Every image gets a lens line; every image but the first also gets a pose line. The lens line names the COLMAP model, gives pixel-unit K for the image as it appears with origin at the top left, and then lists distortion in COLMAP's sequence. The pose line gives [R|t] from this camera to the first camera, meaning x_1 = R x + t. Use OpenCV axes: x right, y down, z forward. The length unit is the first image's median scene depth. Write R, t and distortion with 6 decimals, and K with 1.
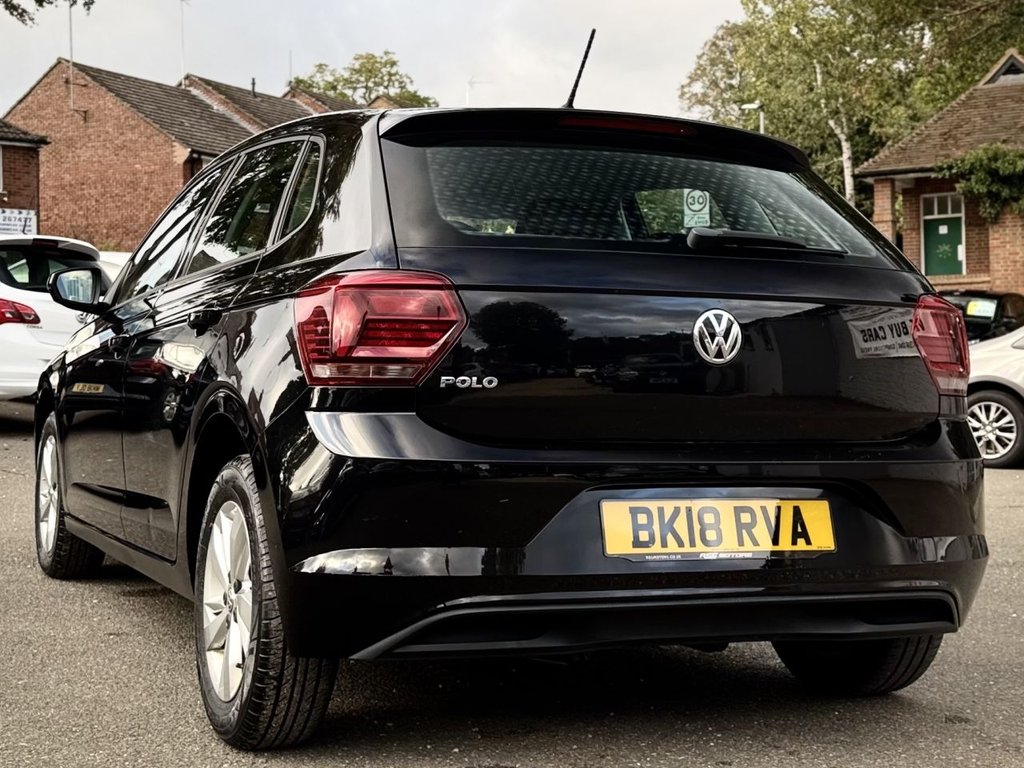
lens RADIAL K [[1512.7, 0, 504.2], [0, 1512.7, 339.7], [0, 0, 1]] dist [0.099285, -0.184224]
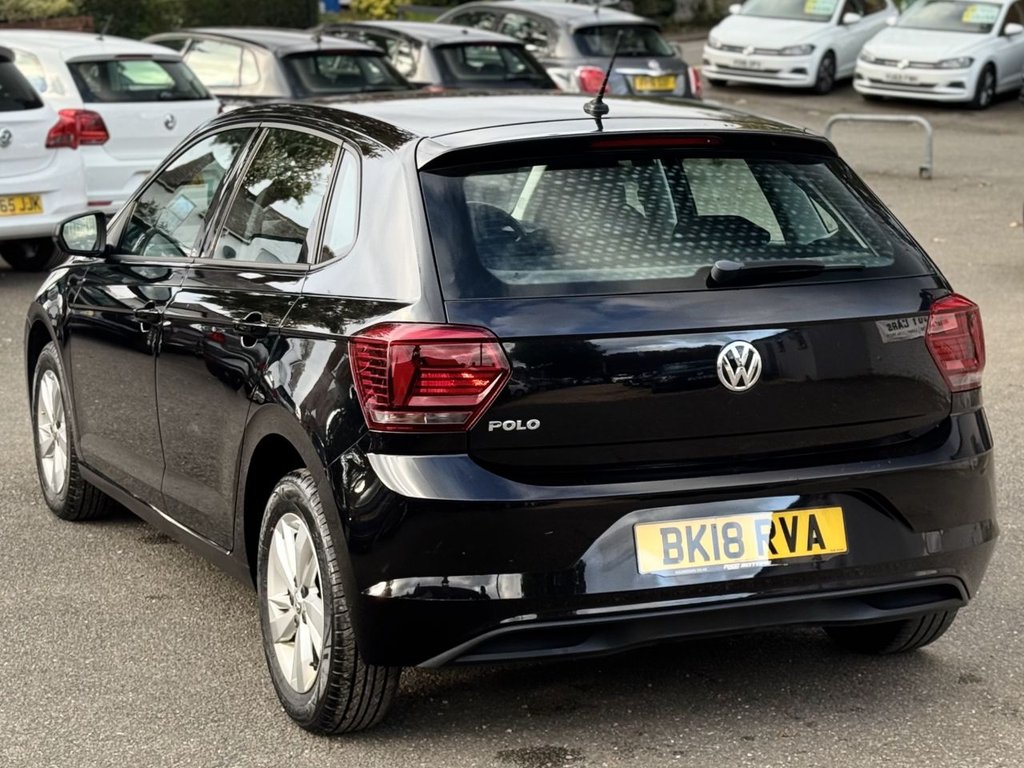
lens RADIAL K [[2129.7, 0, 512.0], [0, 2129.7, 384.0], [0, 0, 1]] dist [0.006285, 0.347723]
pose [[0.999592, -0.028438, -0.002676, -0.018795], [0.028470, 0.984358, 0.173865, -0.259595], [-0.002310, -0.173871, 0.984766, -0.508045]]
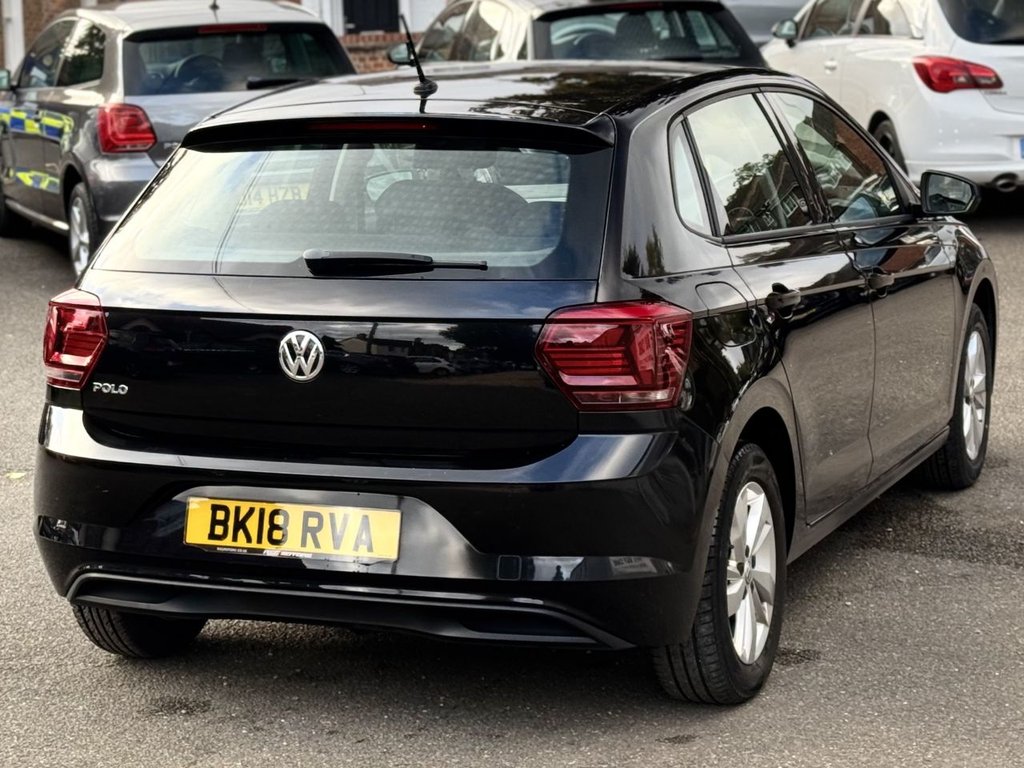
lens RADIAL K [[2129.7, 0, 512.0], [0, 2129.7, 384.0], [0, 0, 1]] dist [0.006285, 0.347723]
pose [[0.737715, 0.071794, -0.671284, 1.274759], [0.042994, 0.987315, 0.152843, -0.208184], [0.673742, -0.141615, 0.725270, -0.008539]]
